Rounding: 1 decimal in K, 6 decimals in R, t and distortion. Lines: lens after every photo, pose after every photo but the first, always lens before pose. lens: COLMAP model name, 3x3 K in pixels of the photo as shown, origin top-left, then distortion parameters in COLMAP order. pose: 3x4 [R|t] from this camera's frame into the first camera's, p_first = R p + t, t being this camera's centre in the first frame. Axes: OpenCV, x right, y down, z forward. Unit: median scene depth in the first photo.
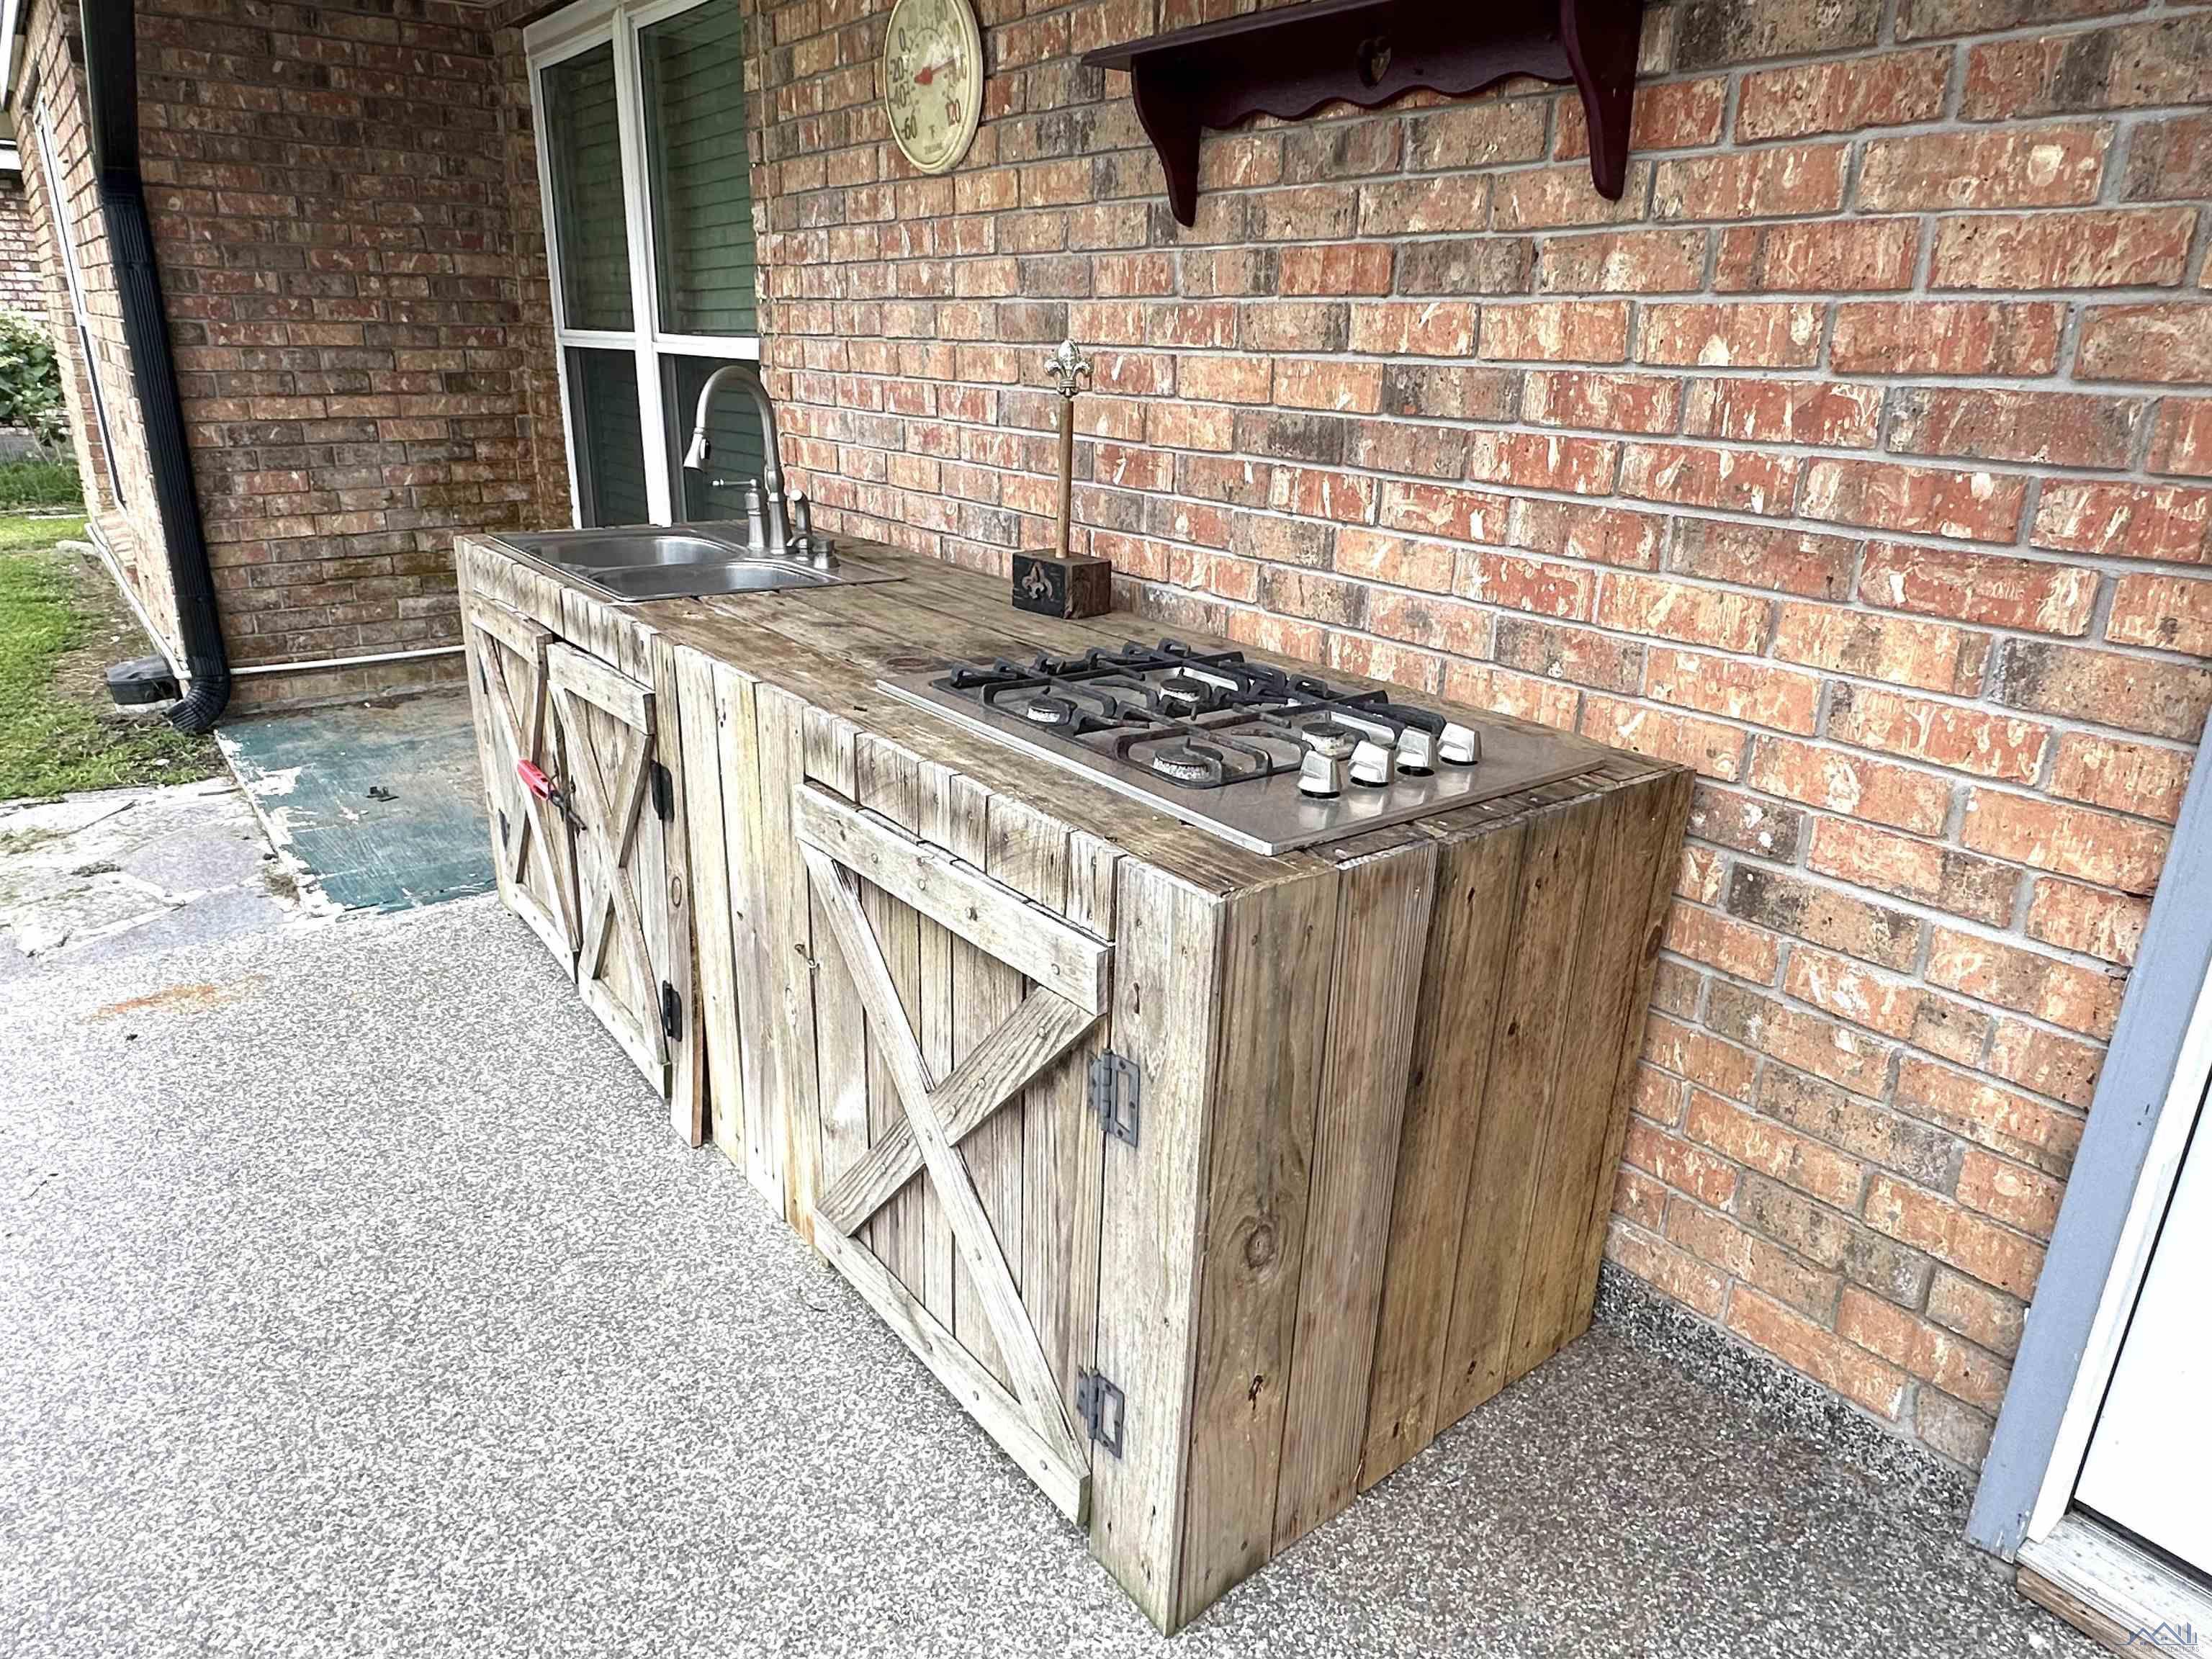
lens RADIAL K [[1402.3, 0, 1106.0], [0, 1402.3, 829.5], [0, 0, 1]] dist [-0.001069, -0.001223]
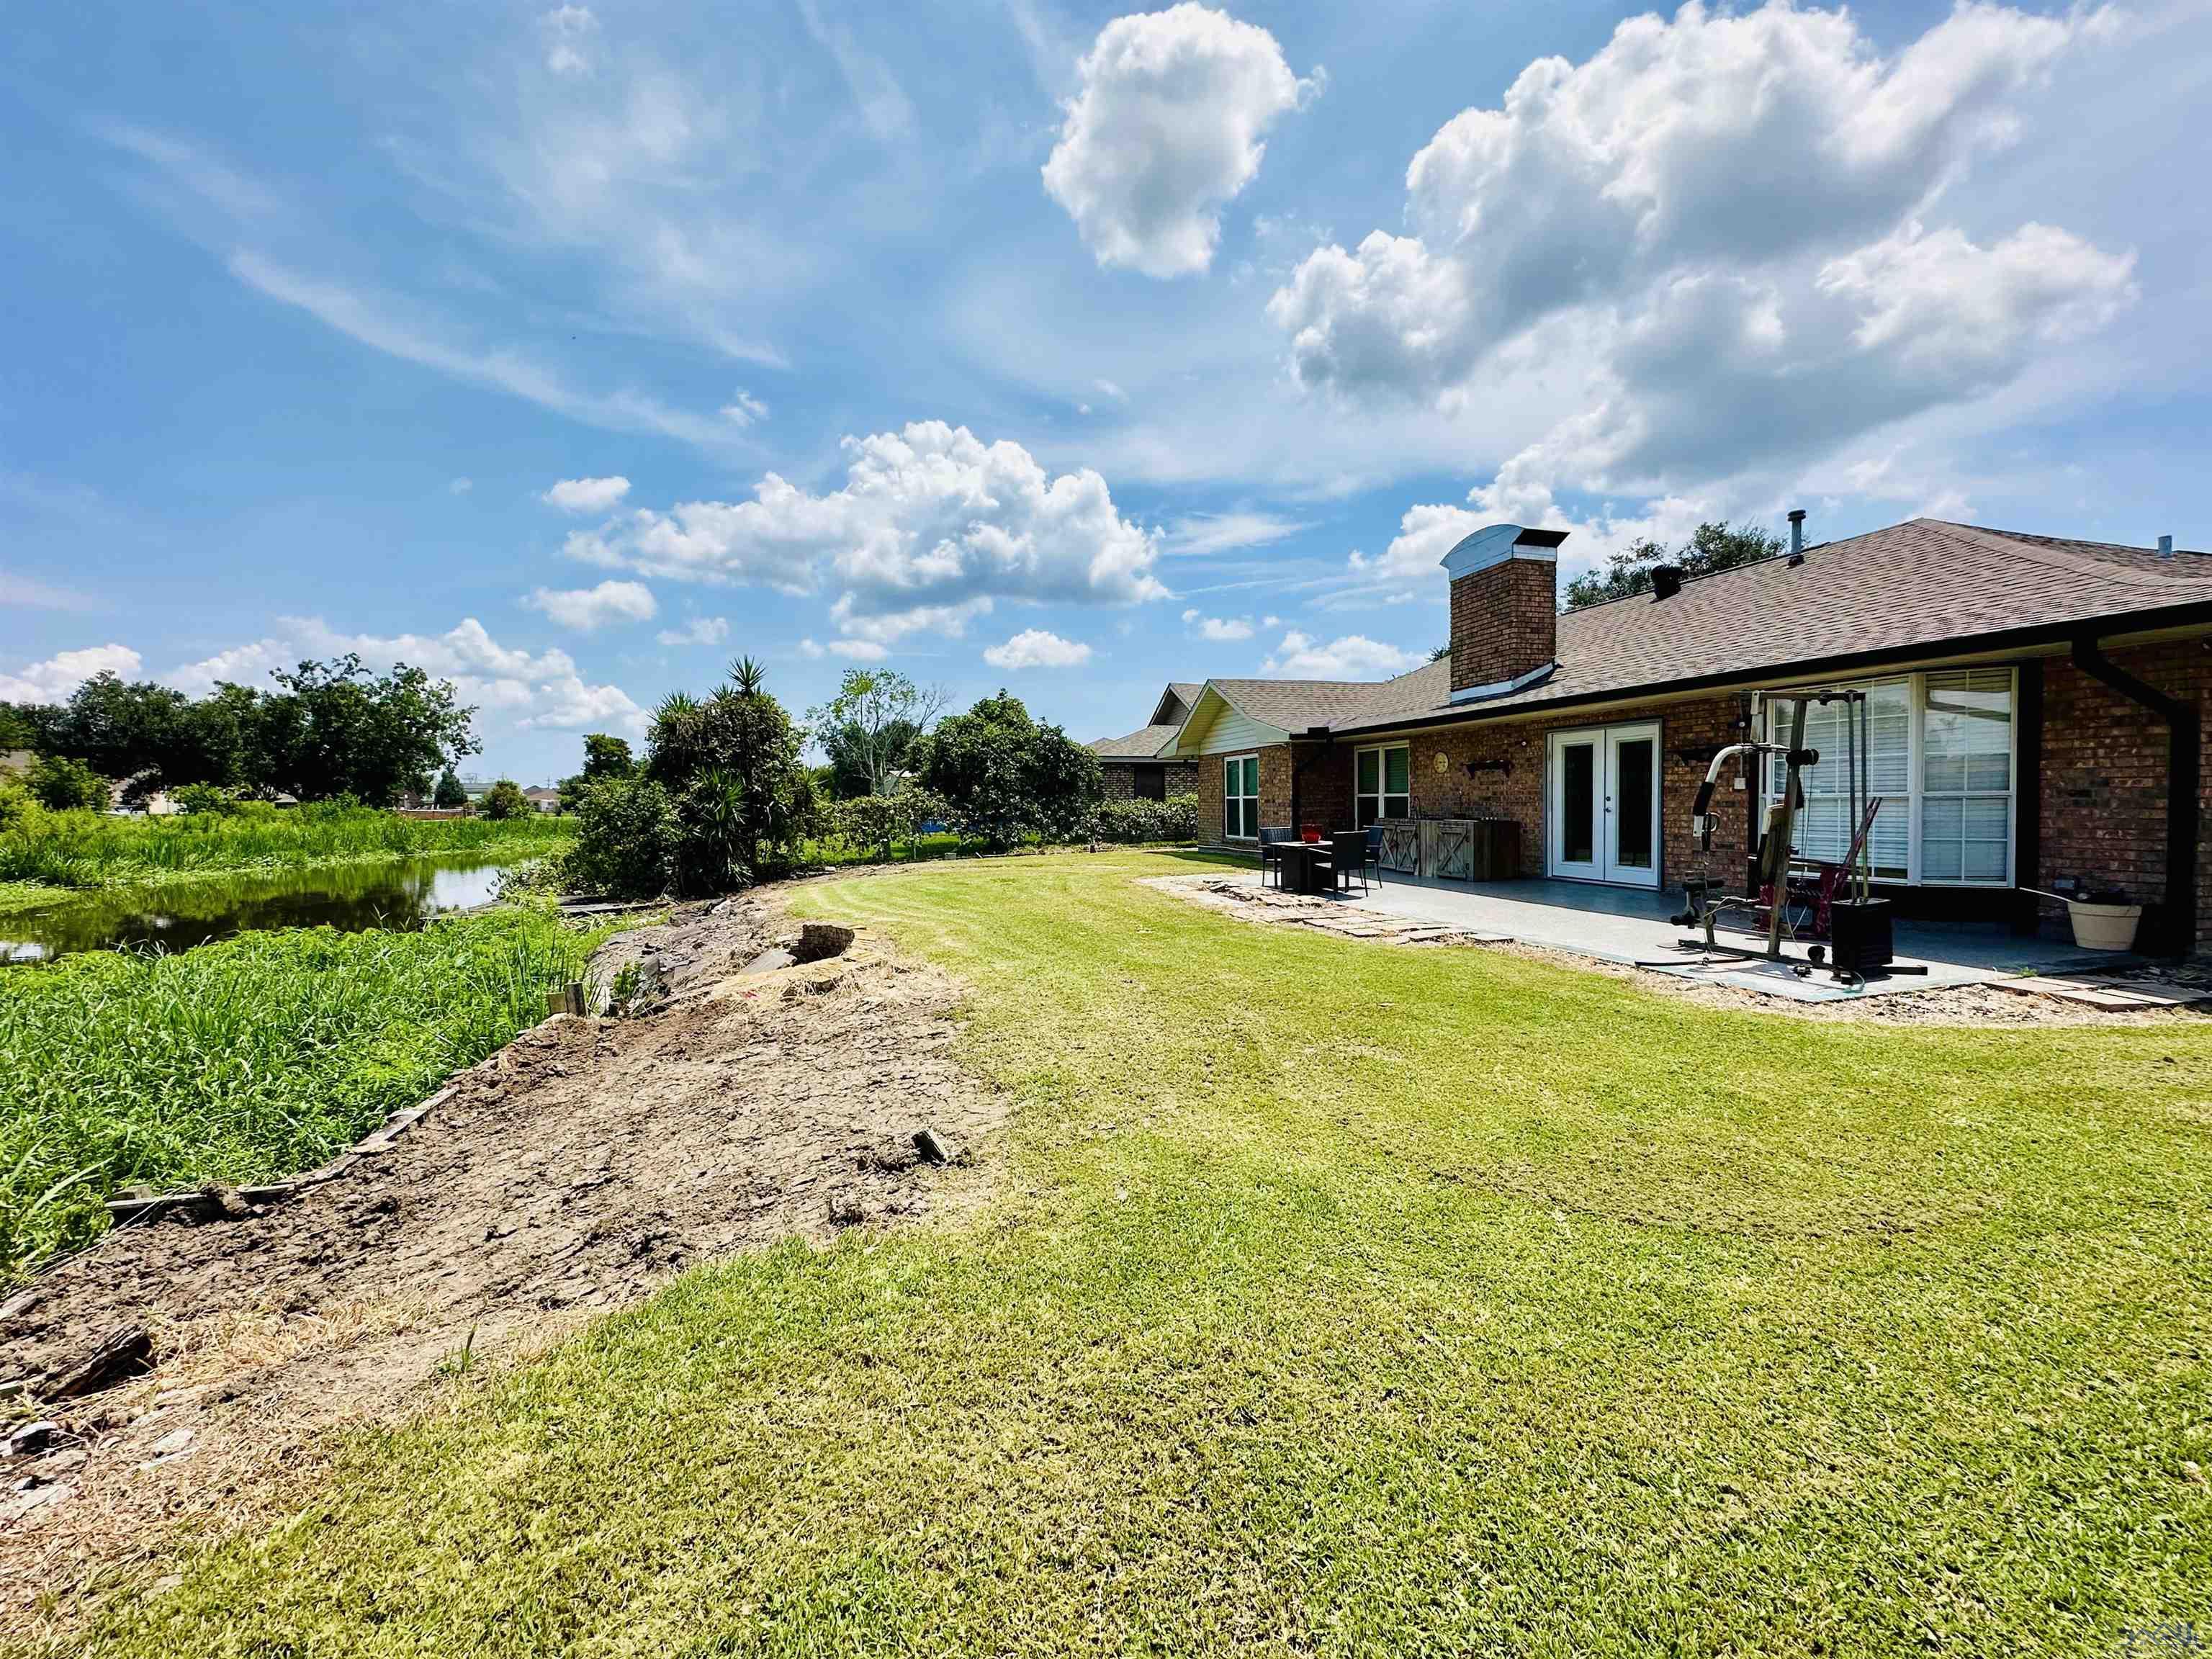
lens RADIAL K [[889.2, 0, 1106.0], [0, 889.2, 829.5], [0, 0, 1]] dist [-0.004172, -0.000059]
pose [[0.930135, -0.025750, -0.366315, -0.033770], [-0.087479, 0.953283, -0.289134, 1.033161], [0.356647, 0.300979, 0.884429, -2.844898]]
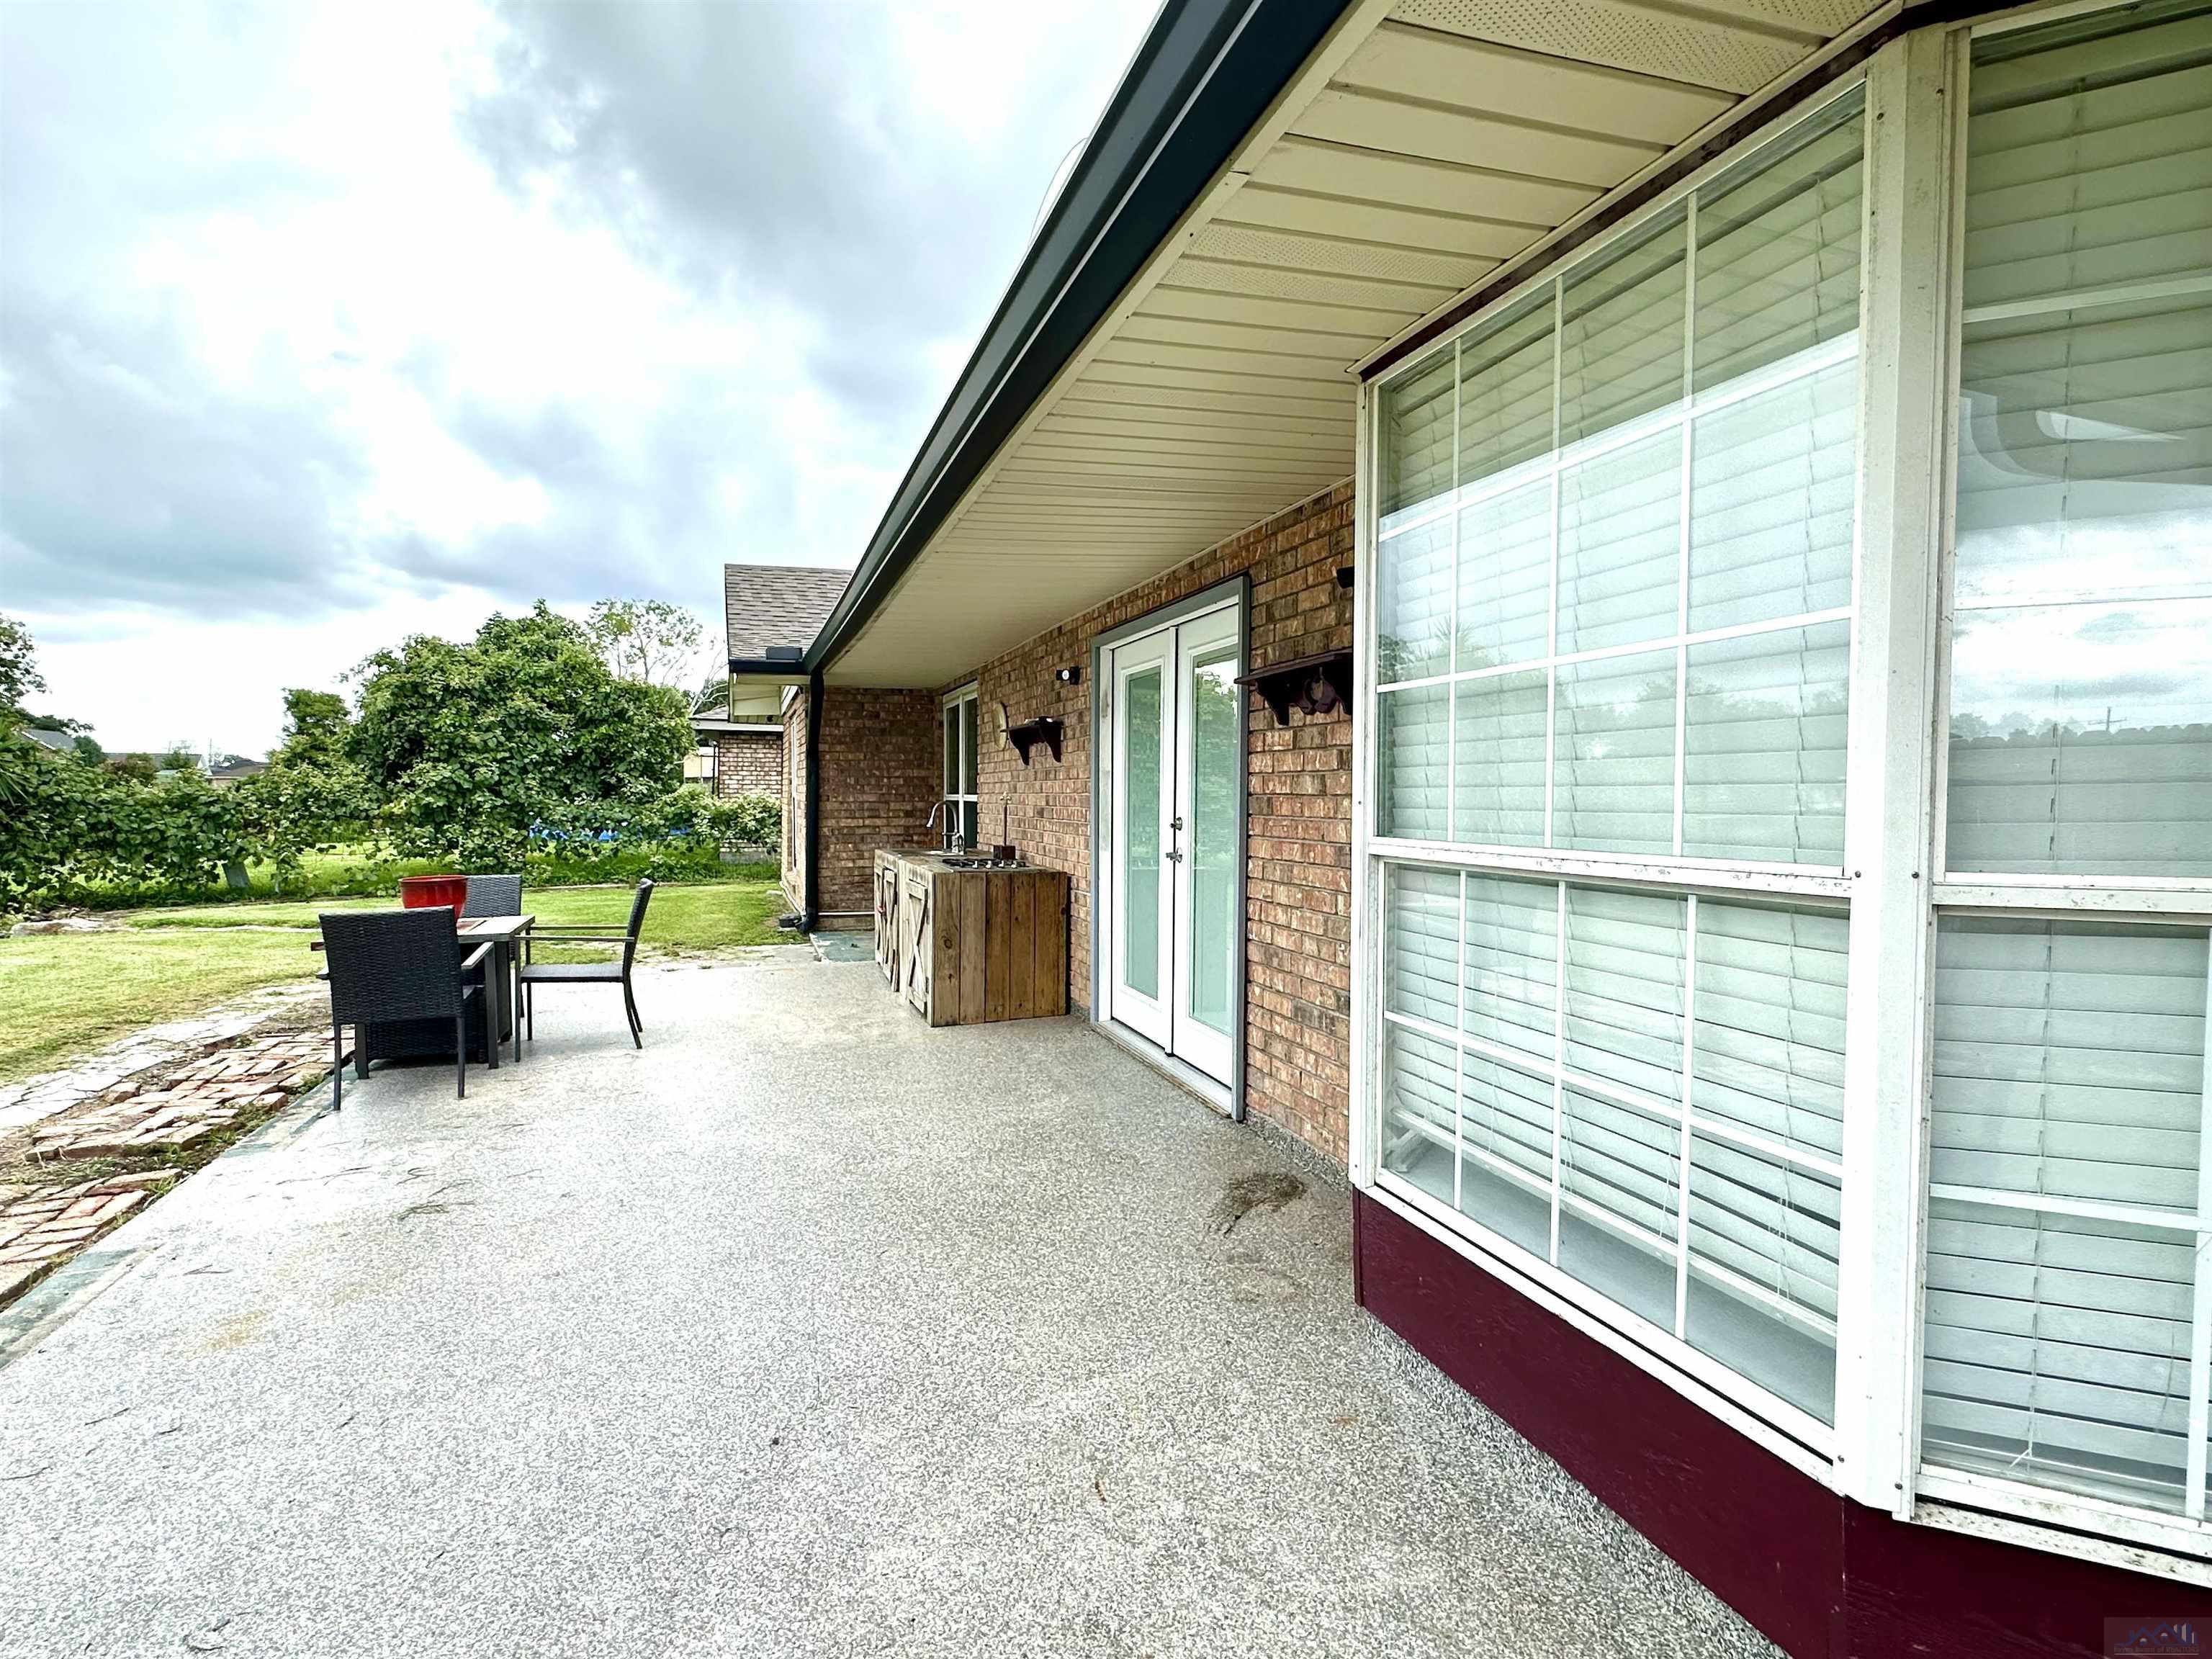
lens RADIAL K [[1153.7, 0, 1106.0], [0, 1153.7, 829.5], [0, 0, 1]] dist [0.002792, 0.000123]
pose [[0.943589, -0.009534, -0.330982, 0.752297], [-0.093482, 0.951252, -0.293907, 0.391371], [0.317649, 0.308269, 0.896699, -1.030280]]
